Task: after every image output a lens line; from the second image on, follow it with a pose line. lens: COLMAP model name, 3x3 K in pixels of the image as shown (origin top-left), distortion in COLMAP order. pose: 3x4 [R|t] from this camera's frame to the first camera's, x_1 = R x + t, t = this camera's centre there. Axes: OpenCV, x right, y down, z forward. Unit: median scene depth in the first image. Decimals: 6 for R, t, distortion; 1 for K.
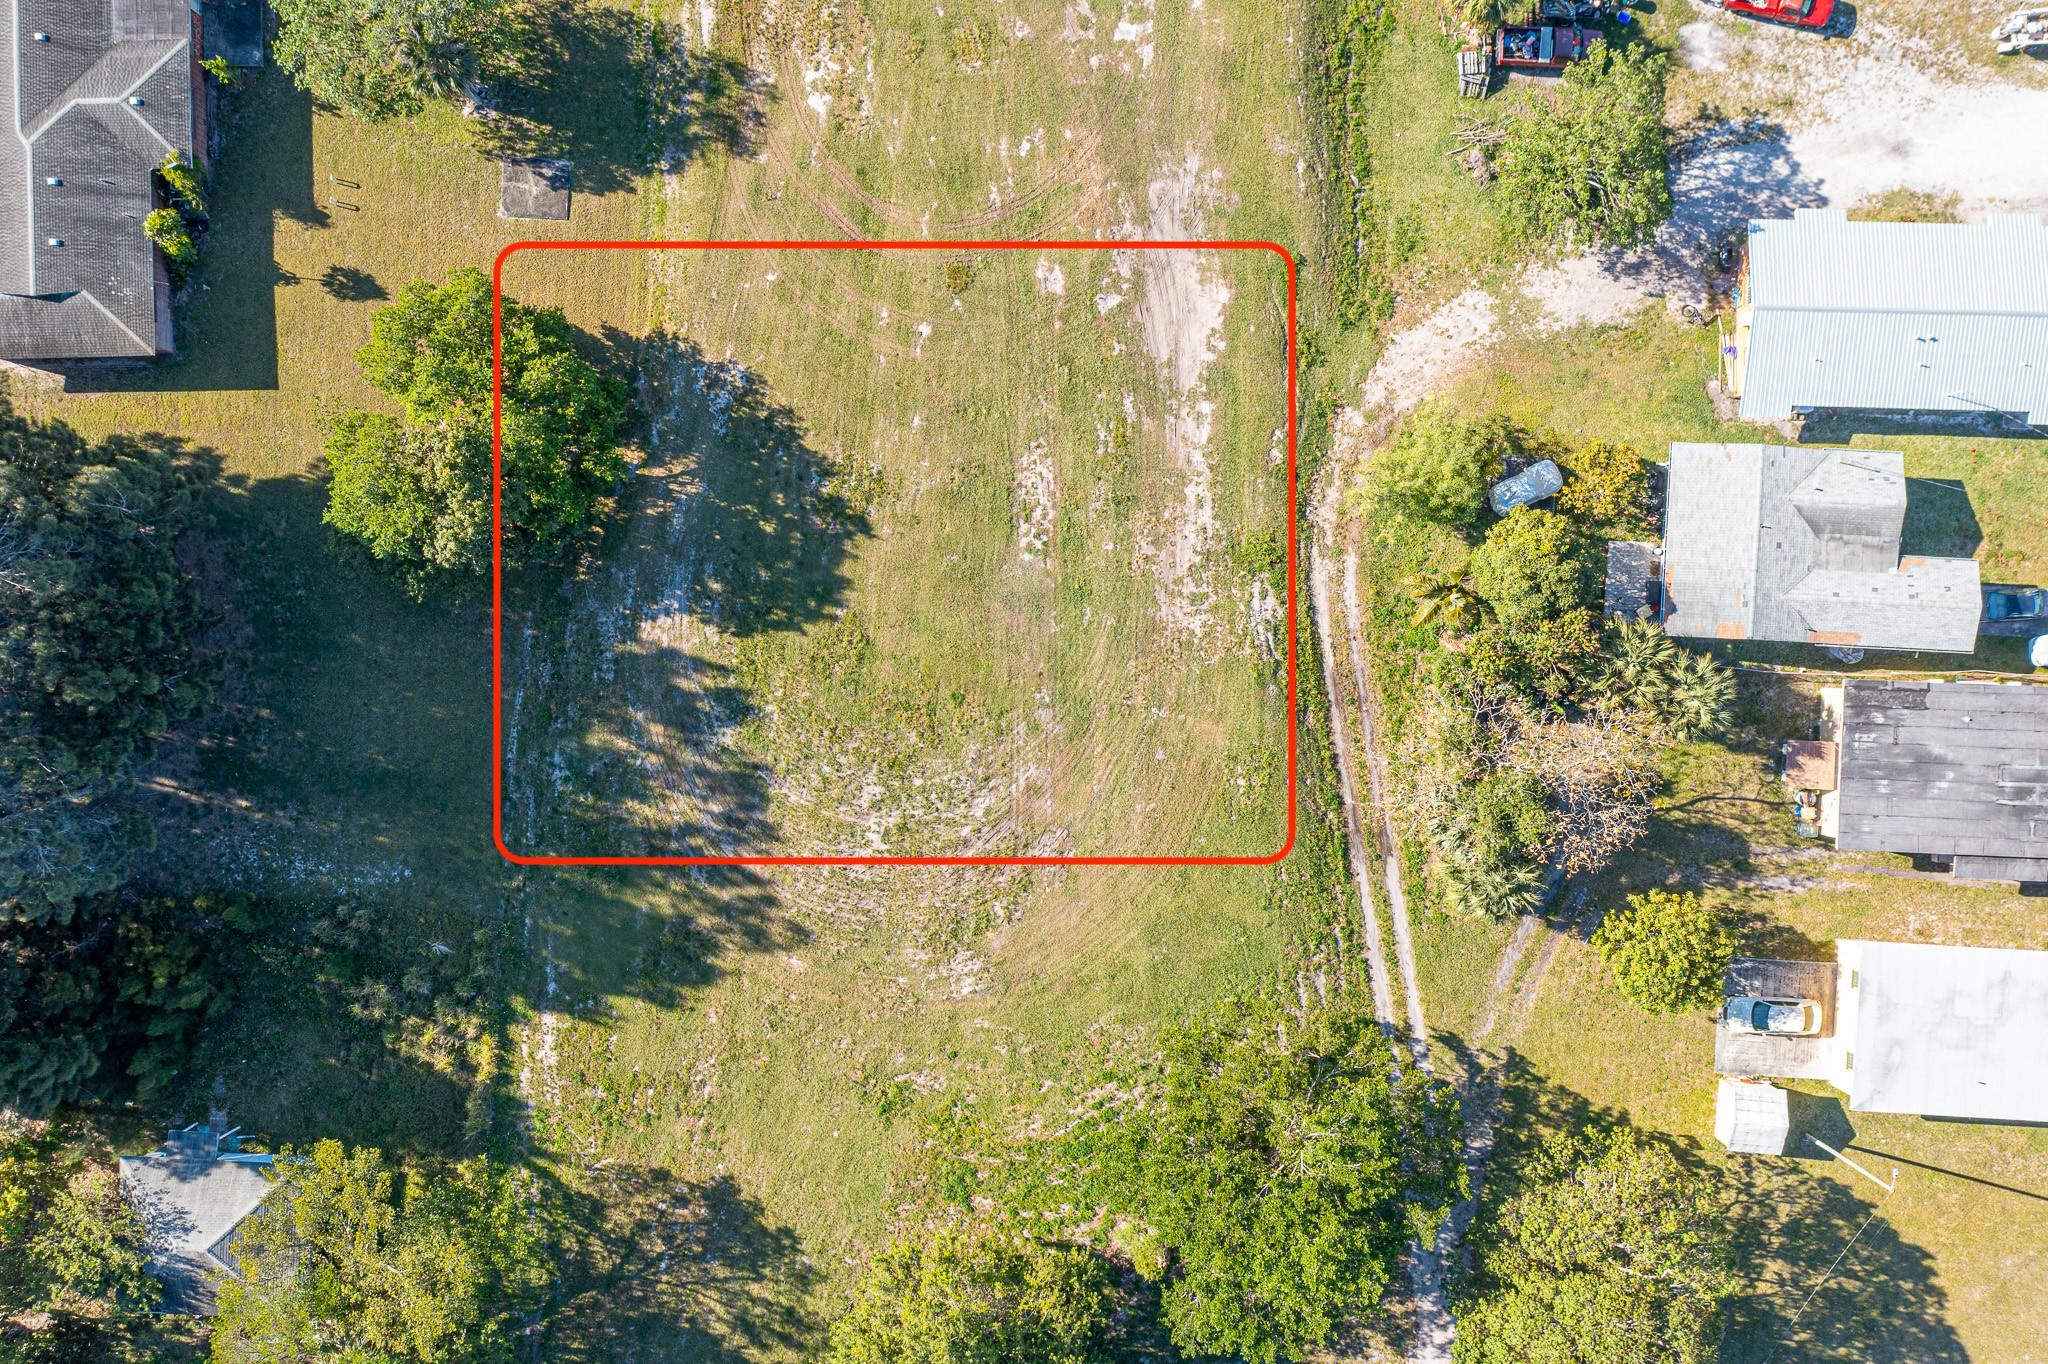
lens RADIAL K [[1628.1, 0, 1014.4], [0, 1628.1, 626.3], [0, 0, 1]] dist [-0.004035, 0.008235]
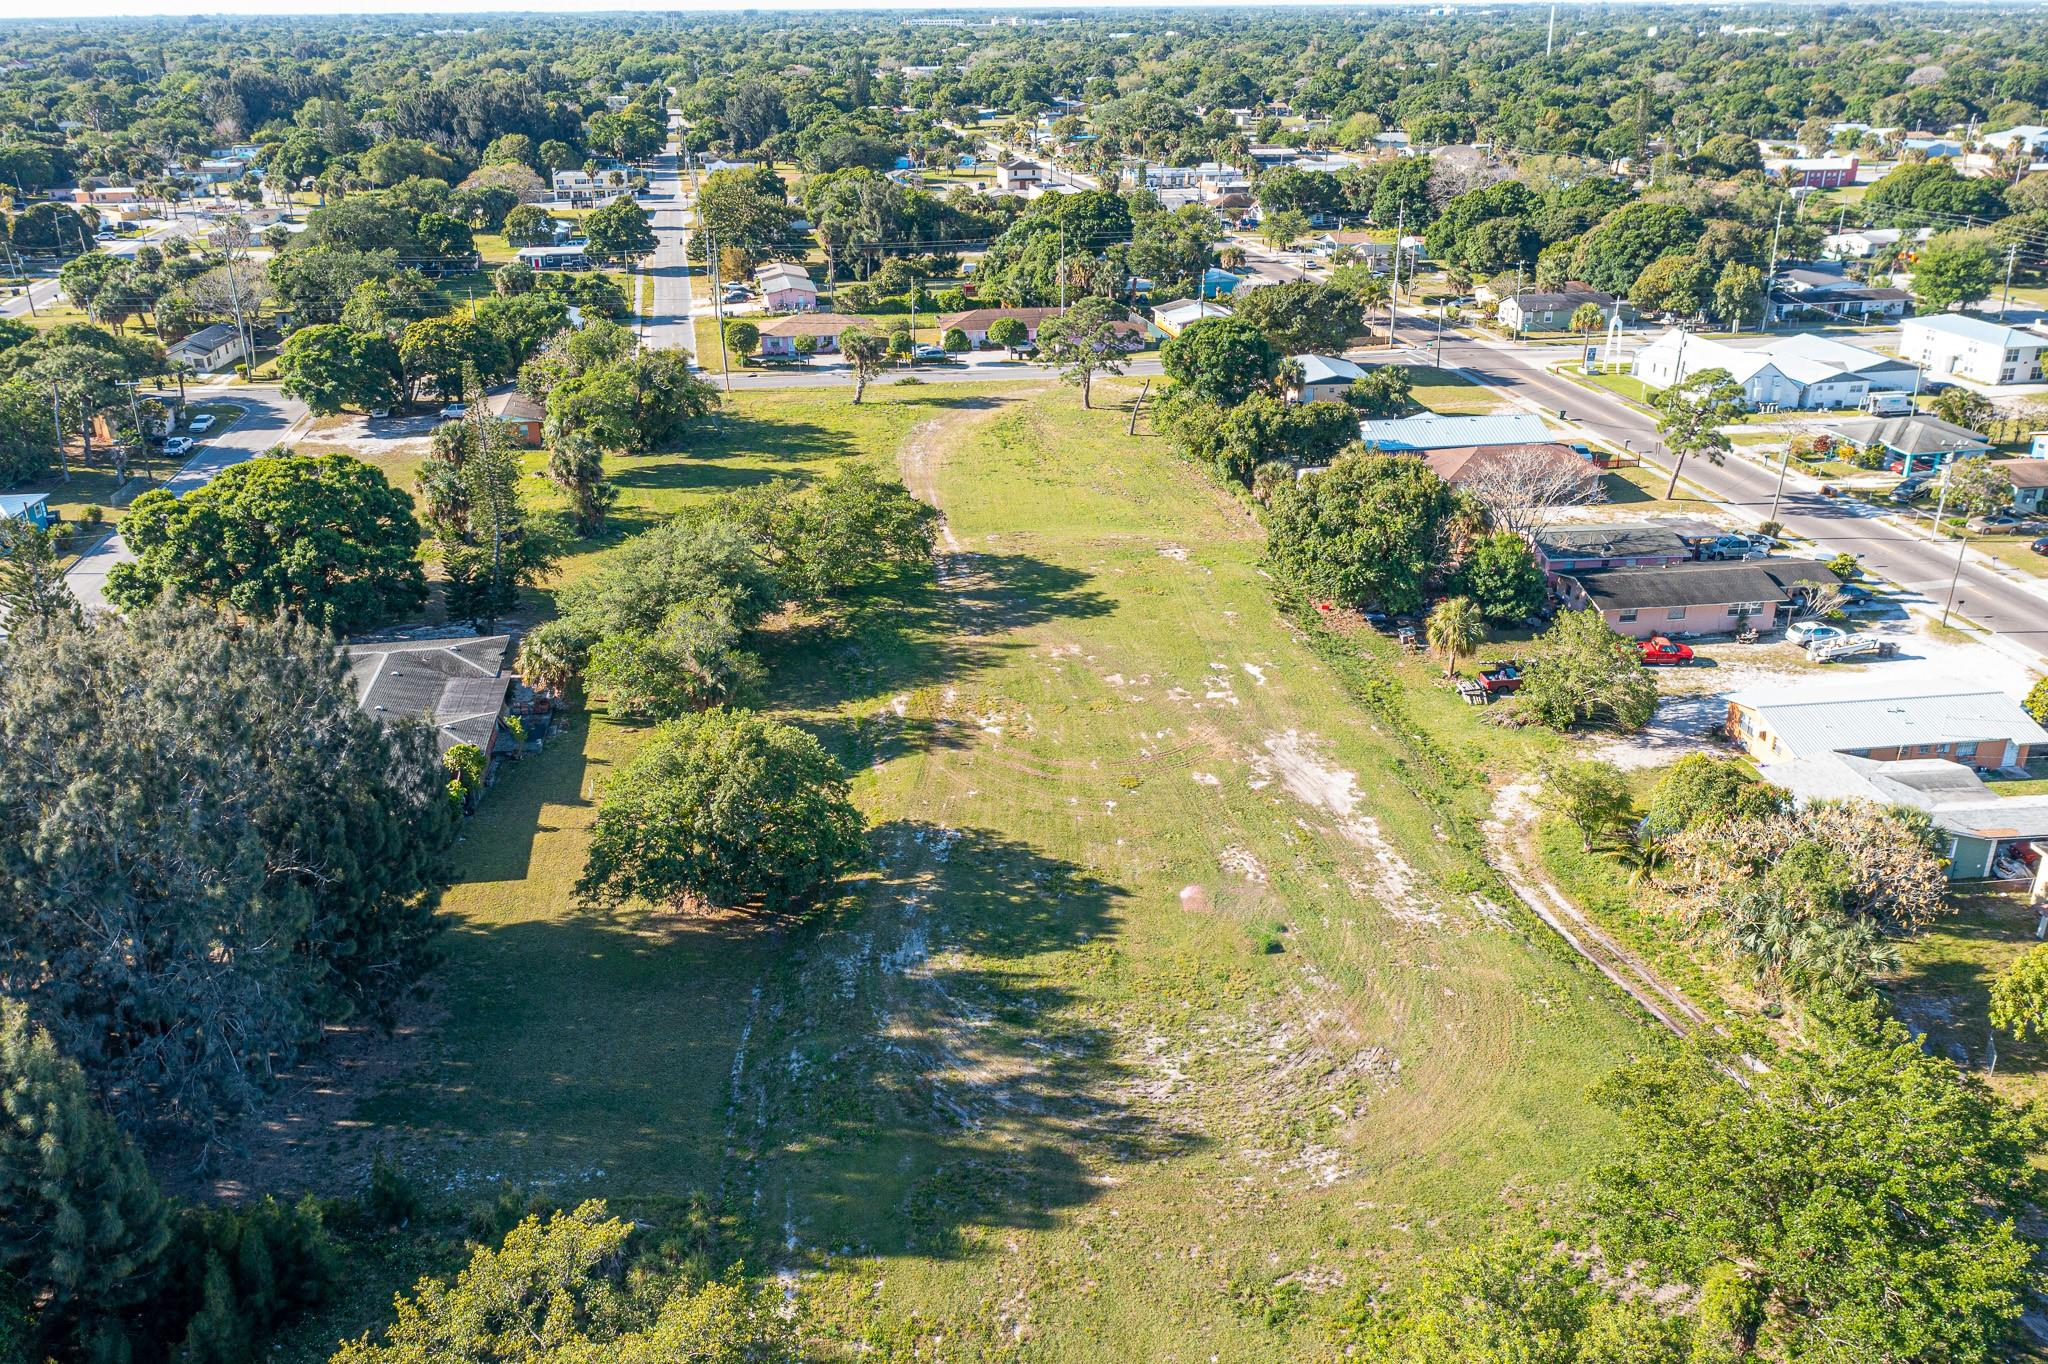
lens RADIAL K [[1611.9, 0, 1027.7], [0, 1611.9, 689.3], [0, 0, 1]] dist [-0.010152, 0.010985]
pose [[0.988154, -0.042243, 0.147534, -0.277836], [0.152490, 0.378343, -0.913019, 0.818754], [-0.017250, 0.924701, 0.380303, 0.490503]]
